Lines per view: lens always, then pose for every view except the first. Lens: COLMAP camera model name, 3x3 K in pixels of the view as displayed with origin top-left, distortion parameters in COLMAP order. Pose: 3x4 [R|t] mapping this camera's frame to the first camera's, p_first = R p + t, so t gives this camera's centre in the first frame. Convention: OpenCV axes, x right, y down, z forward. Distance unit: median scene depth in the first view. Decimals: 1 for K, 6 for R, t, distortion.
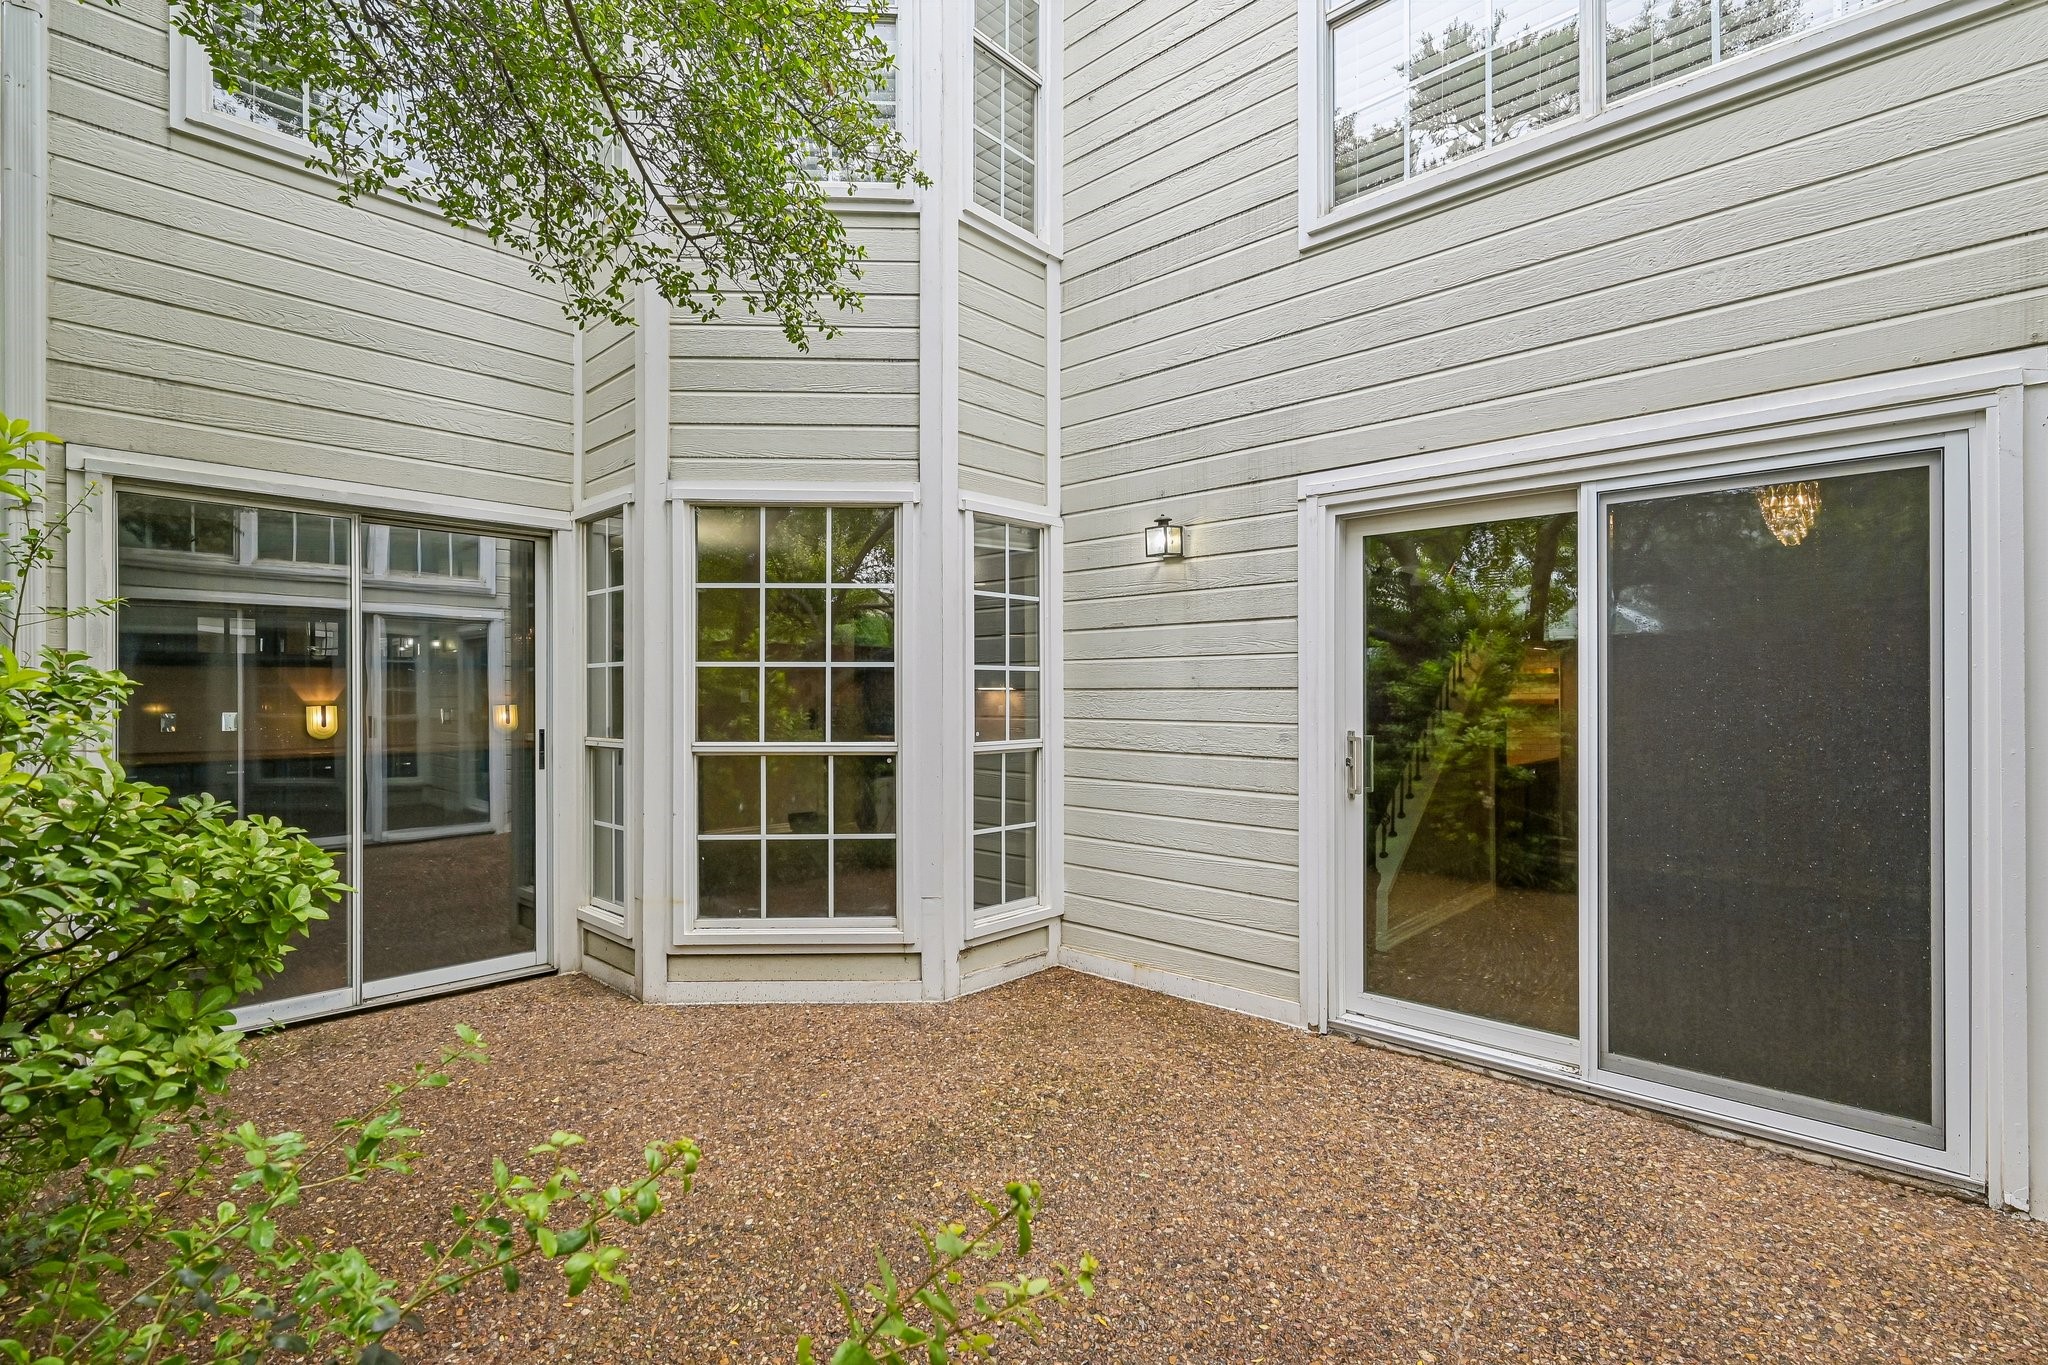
lens RADIAL K [[918.3, 0, 1028.4], [0, 918.3, 685.8], [0, 0, 1]] dist [-0.009400, -0.000177]
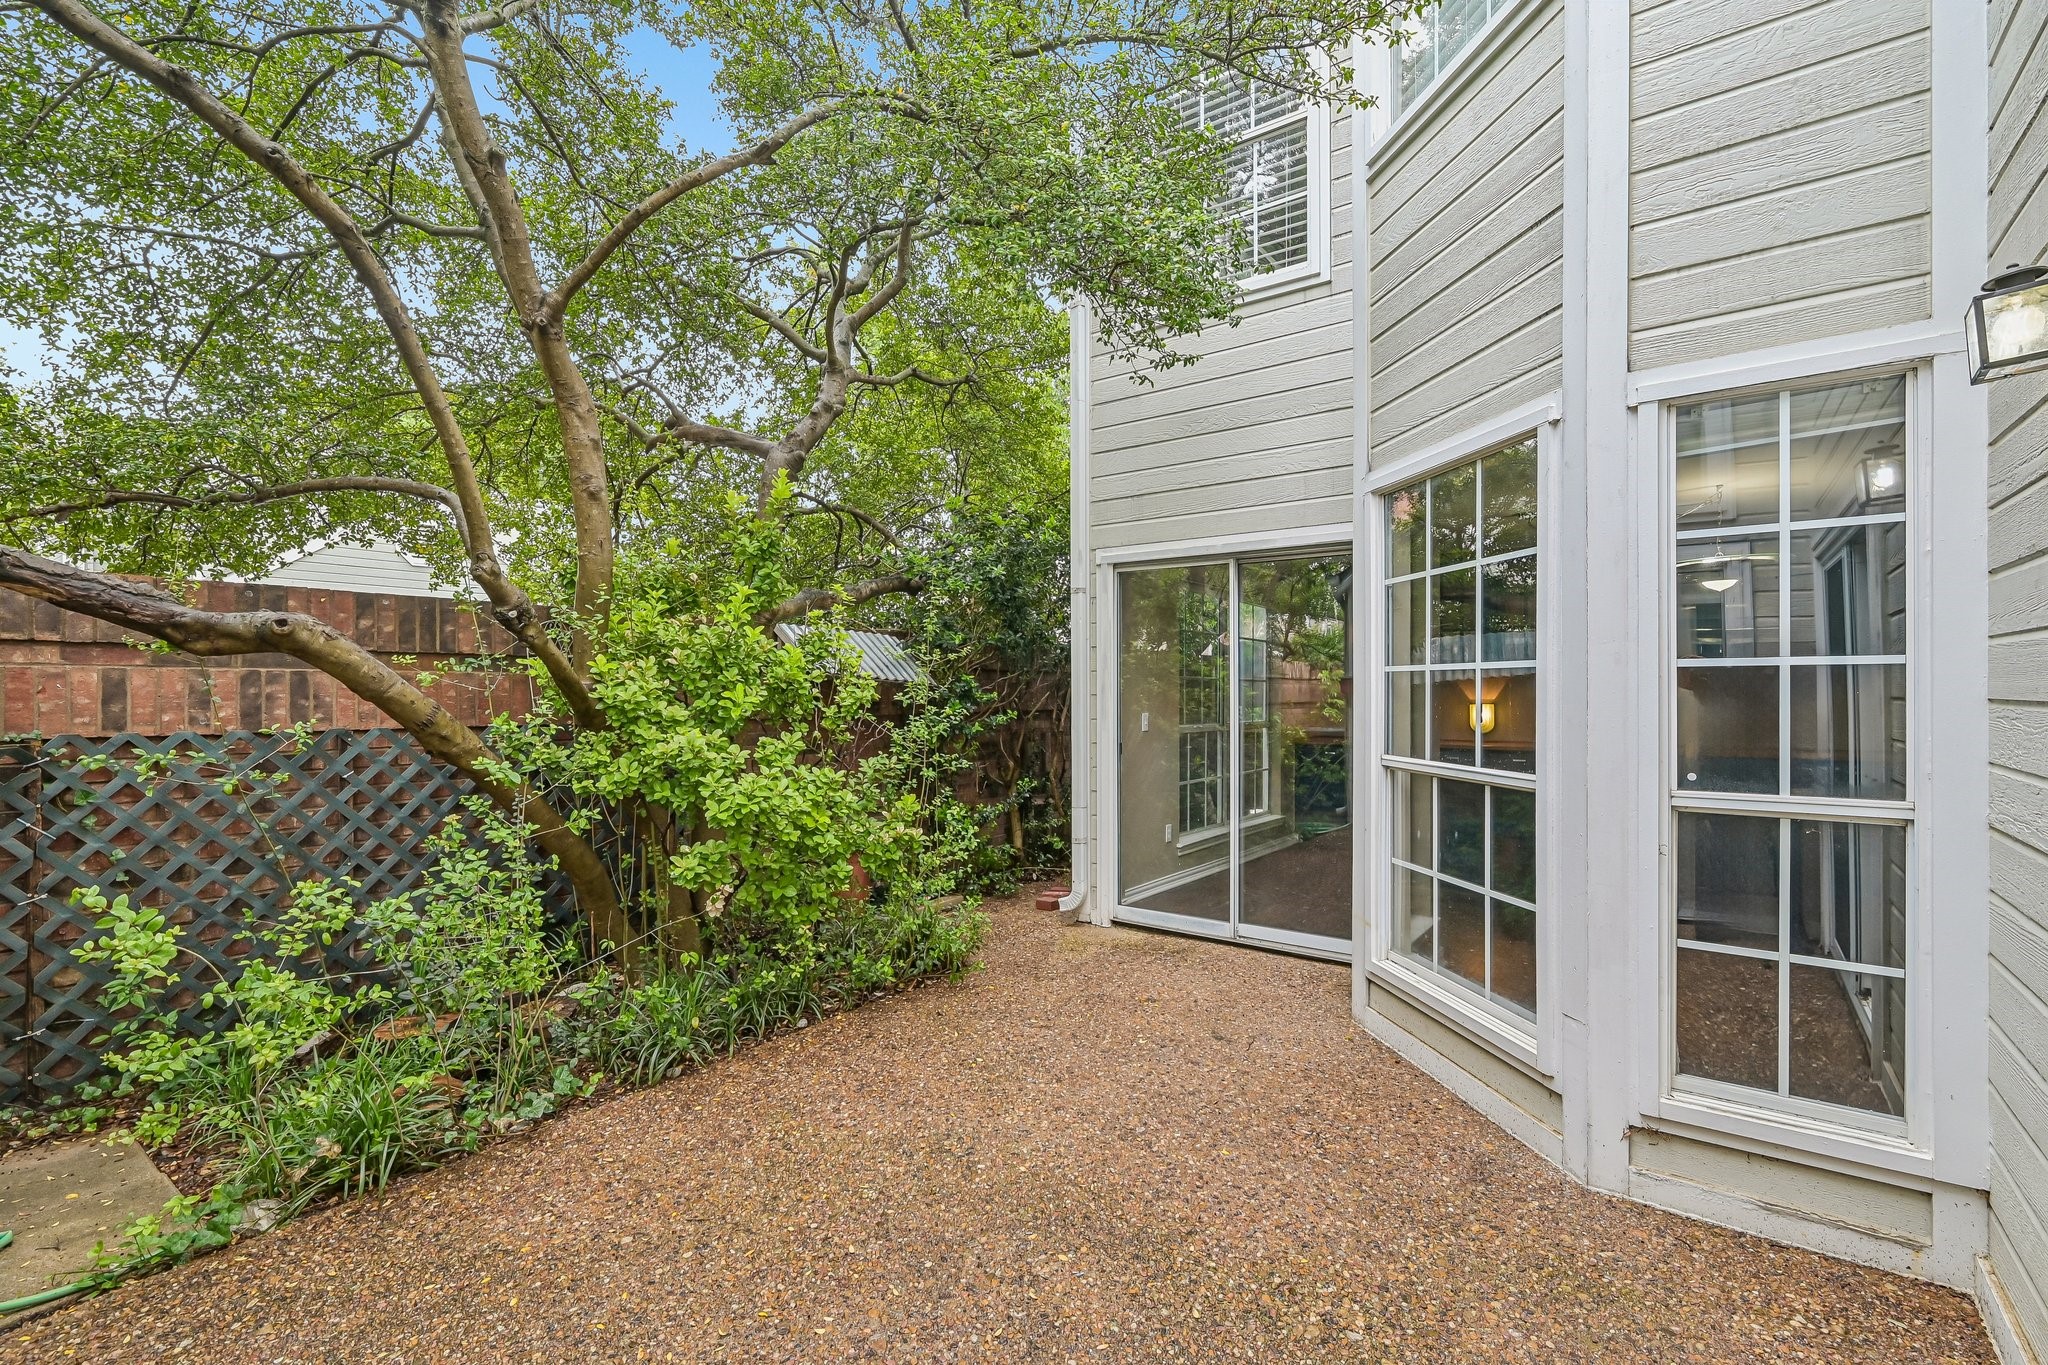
lens RADIAL K [[918.3, 0, 1032.0], [0, 918.3, 682.8], [0, 0, 1]] dist [-0.009400, -0.000177]
pose [[0.116849, -0.002903, -0.993145, 0.512367], [0.011748, 0.999930, -0.001541, -0.012051], [0.993080, -0.011487, 0.116875, 0.562791]]
